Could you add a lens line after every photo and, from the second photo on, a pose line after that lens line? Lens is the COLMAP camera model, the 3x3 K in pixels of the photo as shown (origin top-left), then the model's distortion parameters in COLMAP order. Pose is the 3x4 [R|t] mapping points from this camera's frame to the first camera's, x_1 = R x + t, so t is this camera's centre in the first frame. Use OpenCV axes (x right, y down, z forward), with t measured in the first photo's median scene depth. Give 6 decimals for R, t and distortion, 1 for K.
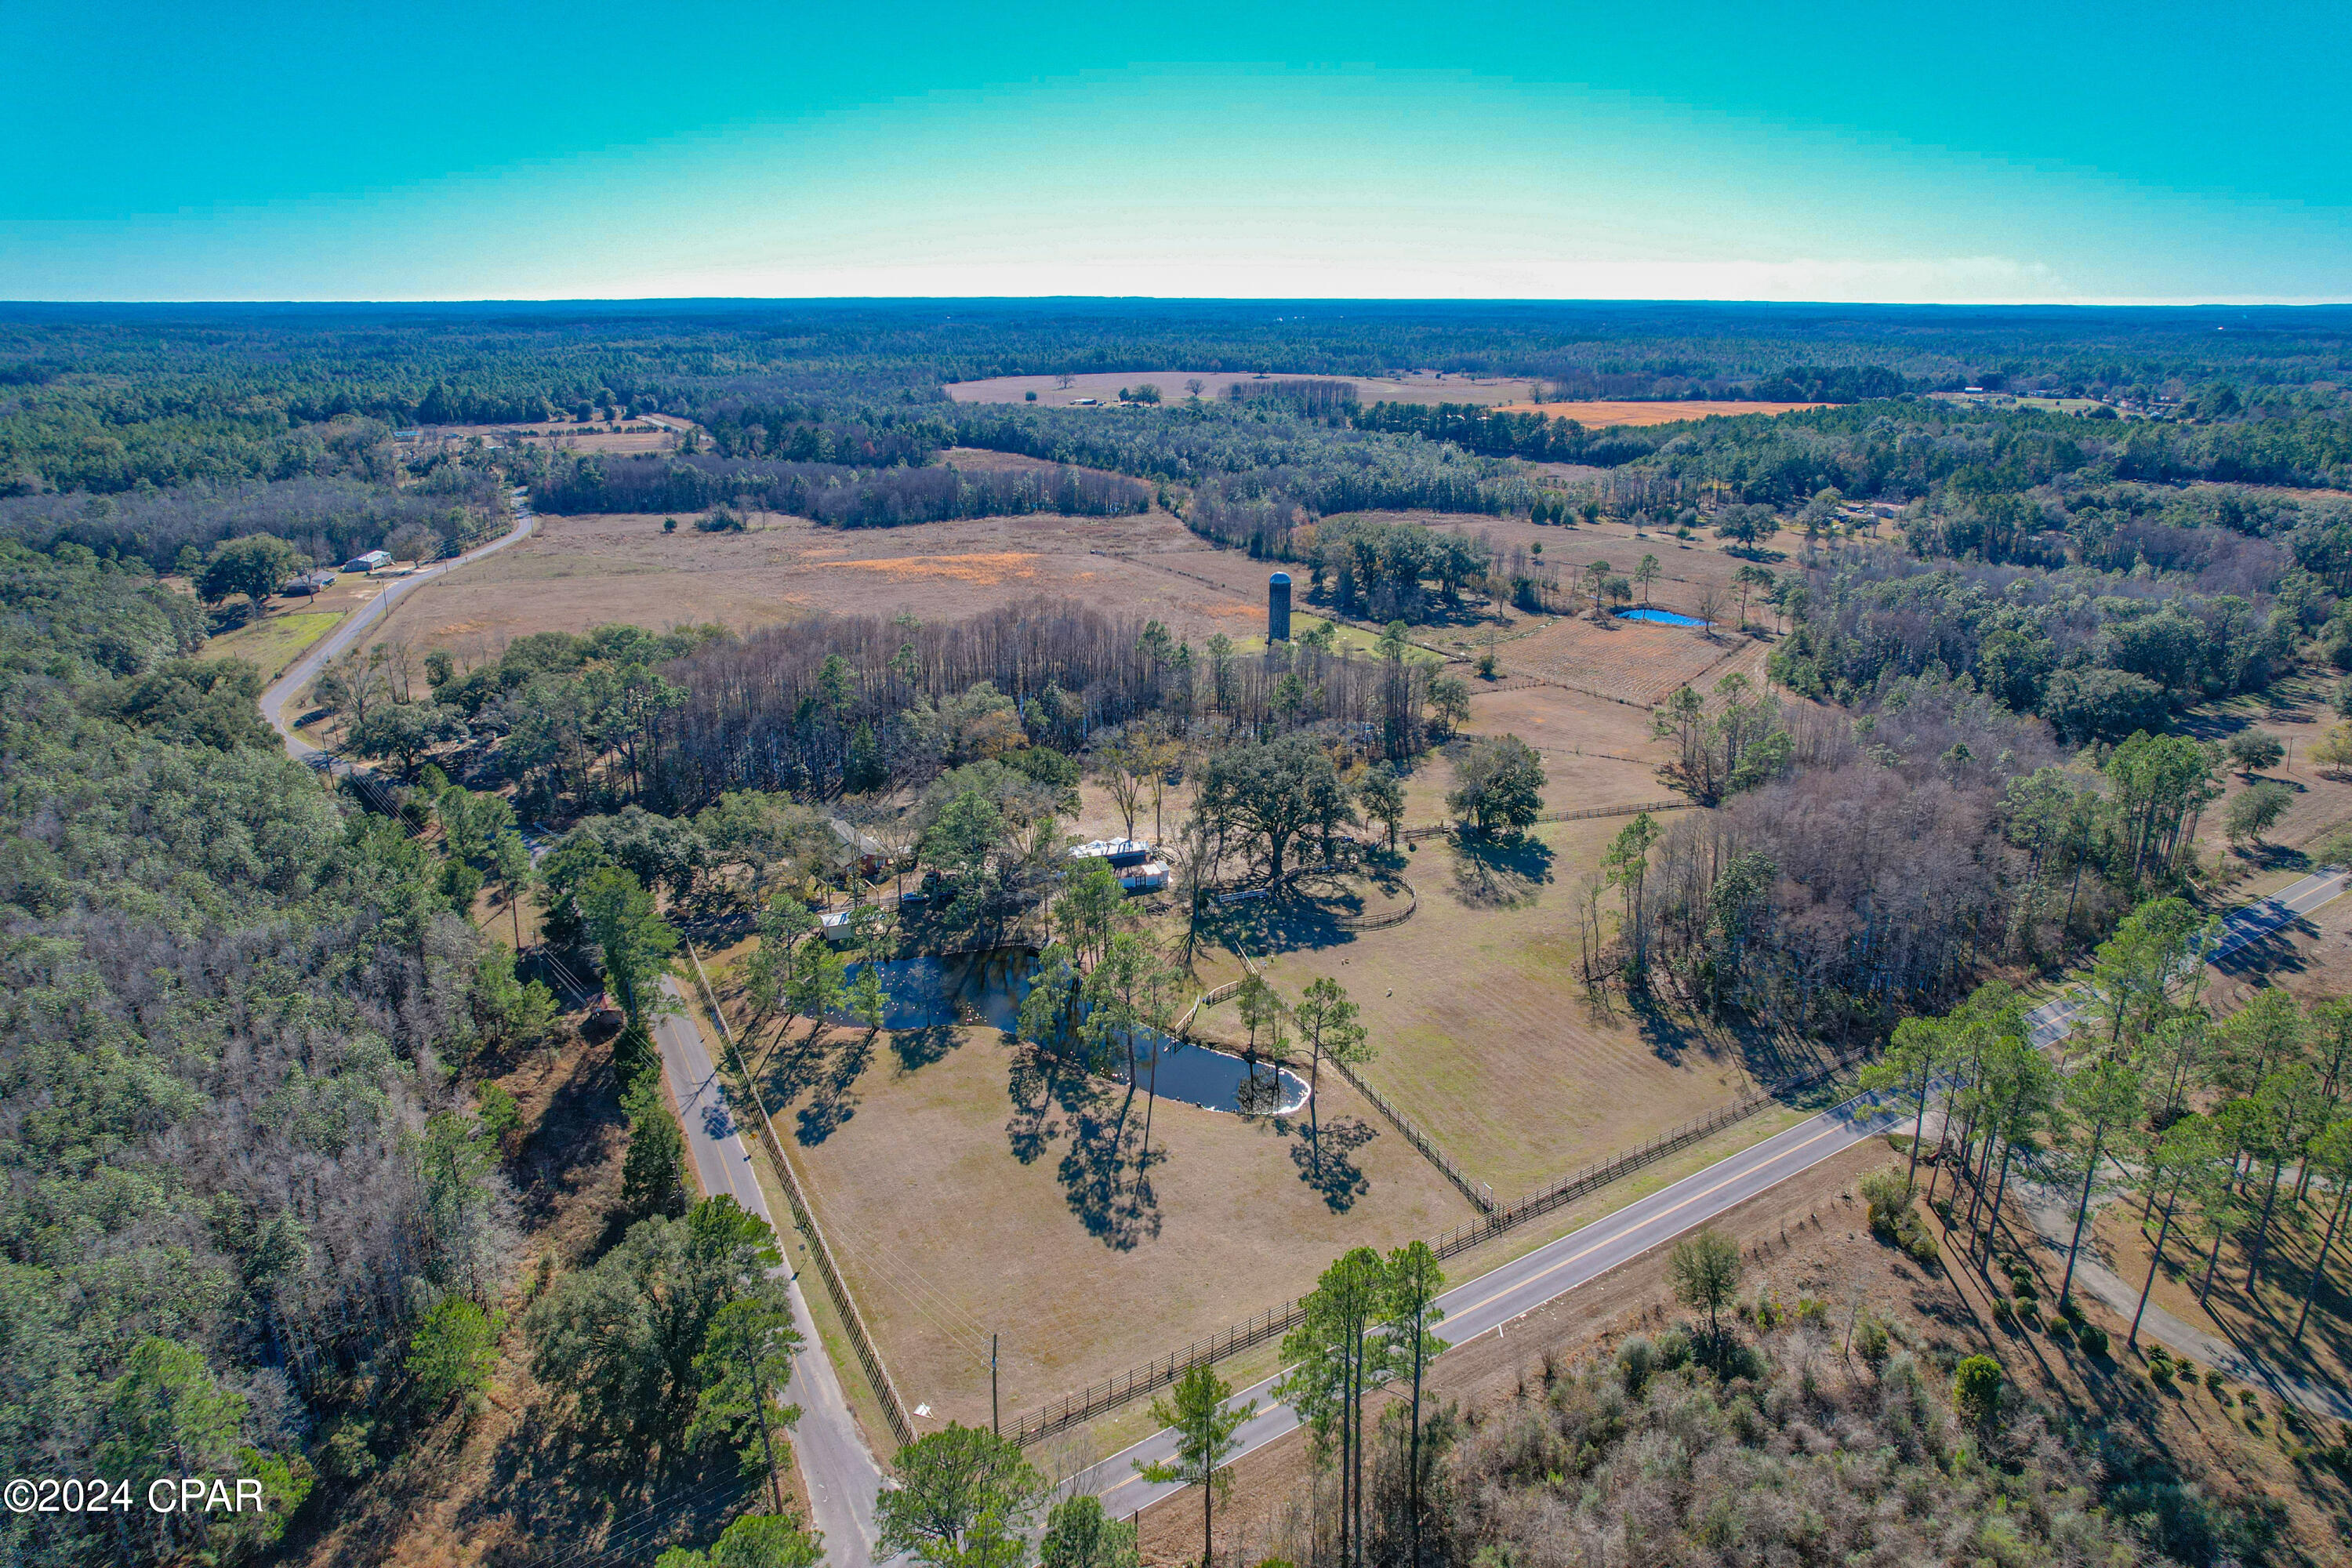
lens RADIAL K [[1514.8, 0, 1187.0], [0, 1514.8, 798.0], [0, 0, 1]] dist [-0.074568, 0.067463]
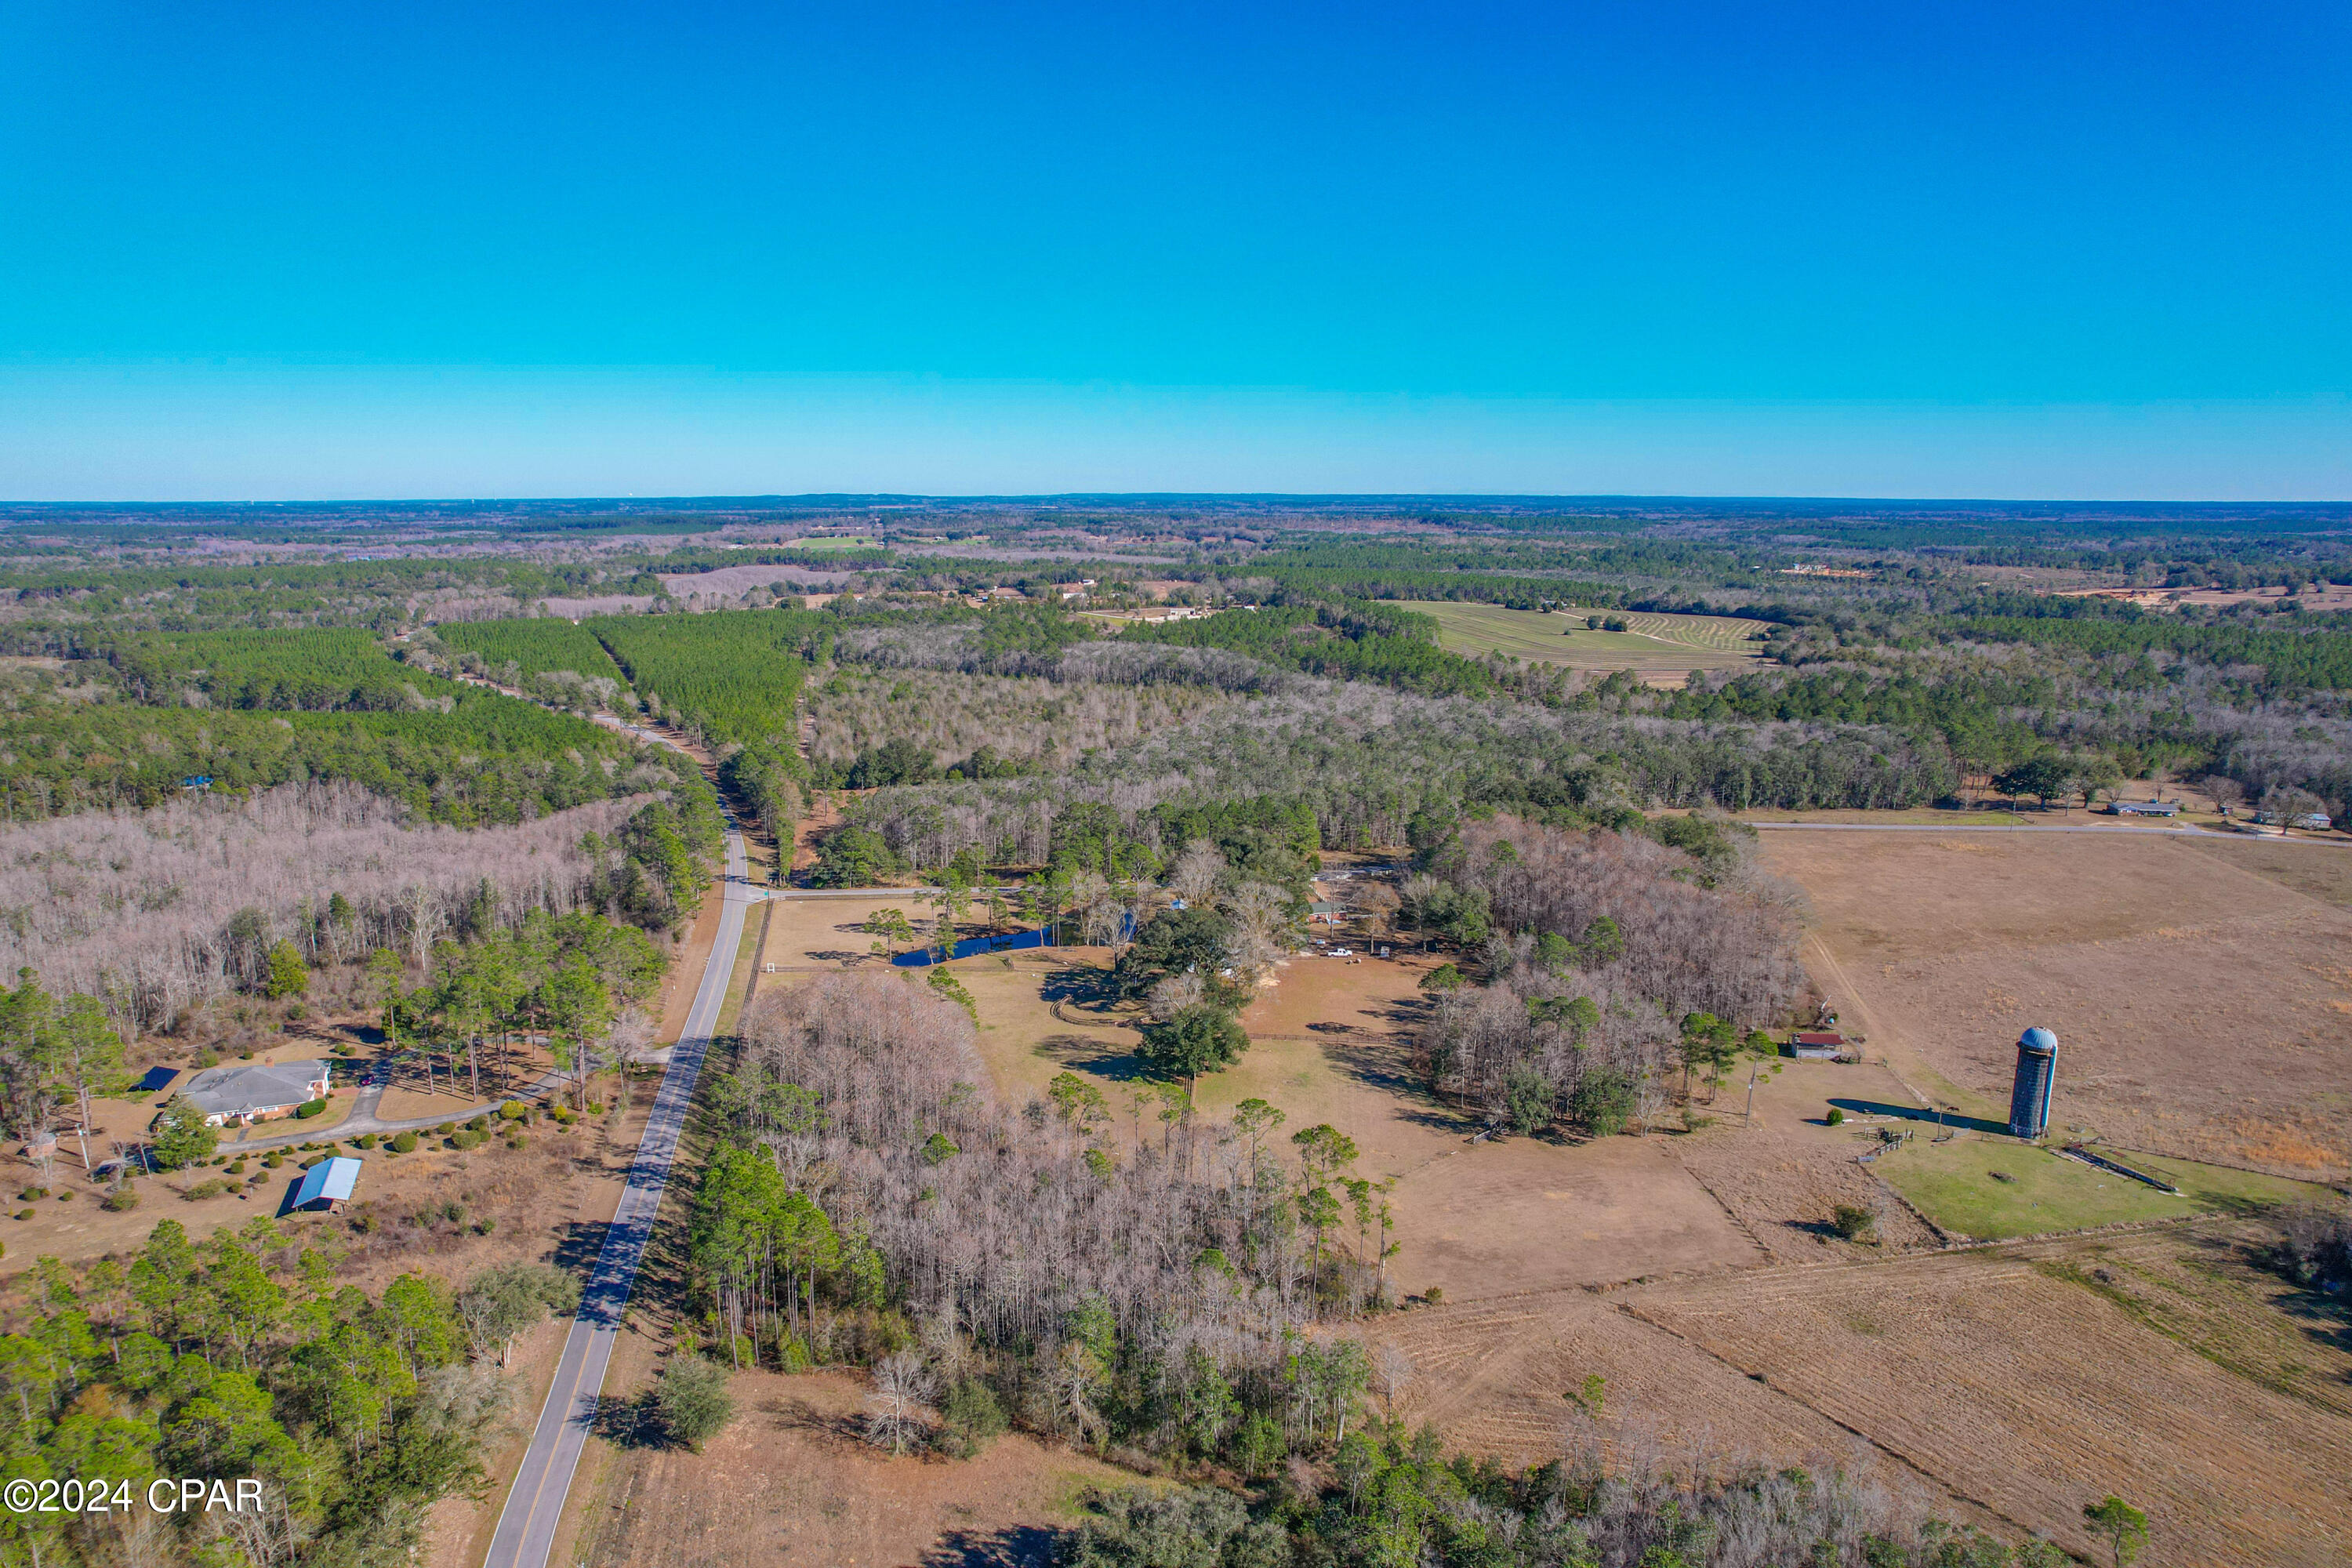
lens RADIAL K [[1514.8, 0, 1176.8], [0, 1514.8, 777.2], [0, 0, 1]] dist [-0.074568, 0.067463]
pose [[-0.378584, 0.173337, -0.909191, 1.255461], [-0.296164, 0.907975, 0.296427, -0.535663], [0.876905, 0.381492, -0.292408, 1.334303]]
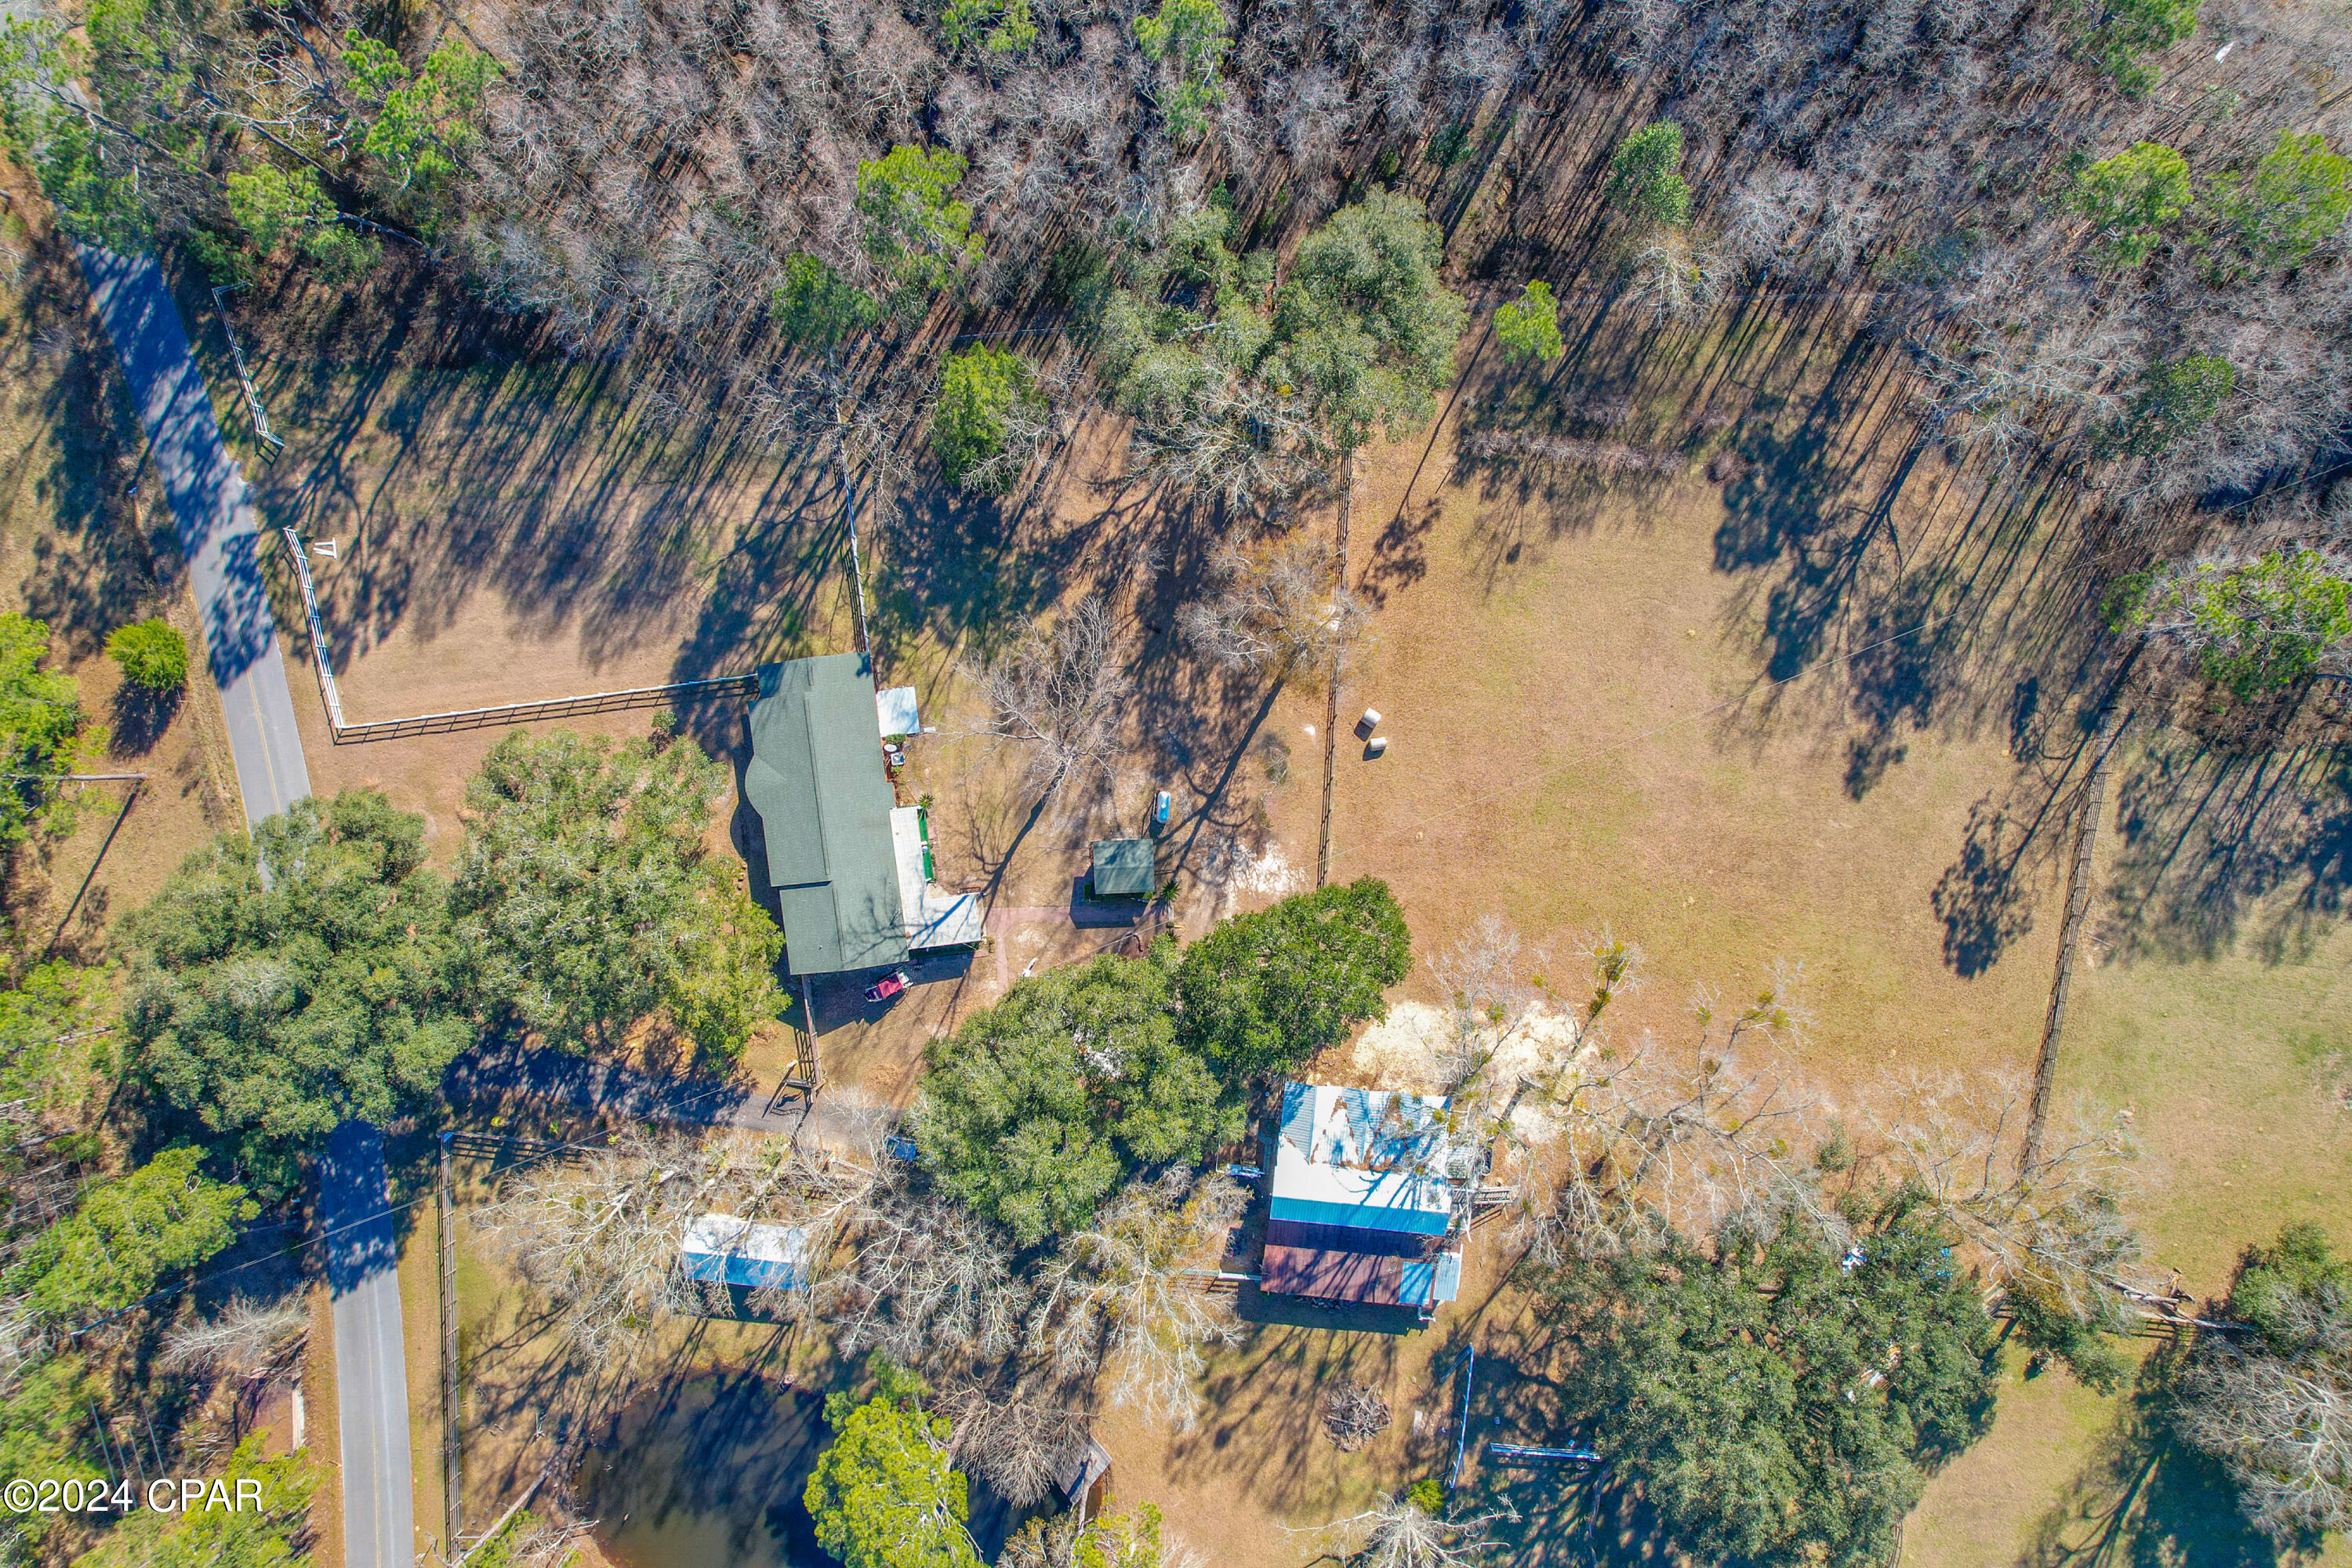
lens RADIAL K [[1514.8, 0, 1181.8], [0, 1514.8, 791.2], [0, 0, 1]] dist [-0.074568, 0.067463]
pose [[0.893267, 0.449484, -0.006223, -0.148508], [-0.126494, 0.264619, 0.956021, -0.402036], [0.431363, -0.853194, 0.293233, 0.954215]]
